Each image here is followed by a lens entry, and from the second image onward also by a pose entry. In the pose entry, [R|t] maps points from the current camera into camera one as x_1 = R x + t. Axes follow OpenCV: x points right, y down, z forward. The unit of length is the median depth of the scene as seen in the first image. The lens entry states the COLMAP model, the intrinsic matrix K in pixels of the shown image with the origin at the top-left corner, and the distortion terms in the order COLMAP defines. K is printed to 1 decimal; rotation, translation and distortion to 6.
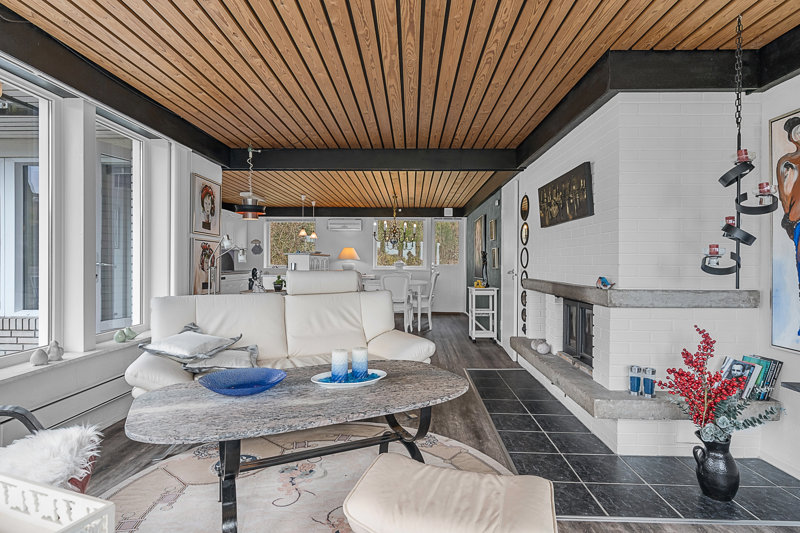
lens RADIAL K [[417.0, 0, 402.5], [0, 417.0, 265.6], [0, 0, 1]] dist [-0.002384, 0.000638]
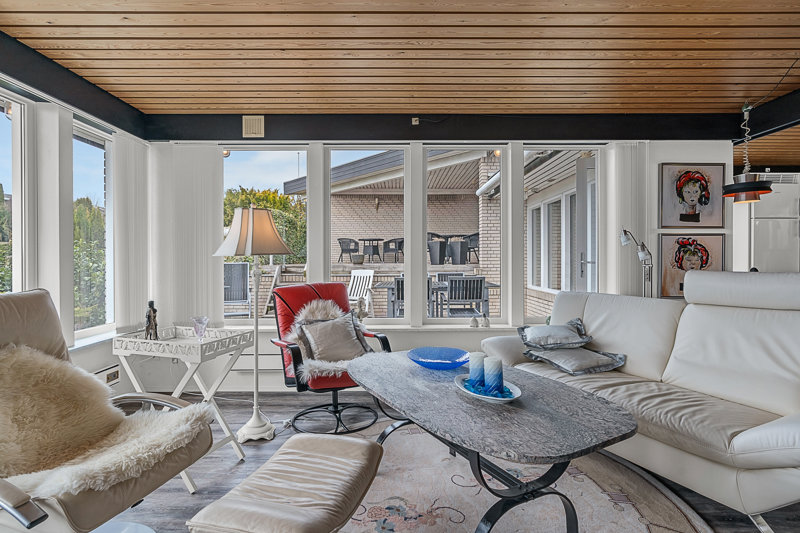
lens RADIAL K [[417.0, 0, 408.2], [0, 417.0, 262.8], [0, 0, 1]] dist [-0.002384, 0.000638]
pose [[0.054126, 0.002058, -0.998532, 0.364258], [-0.006048, 0.999980, 0.001733, -0.000197], [0.998516, 0.005946, 0.054138, 0.374502]]
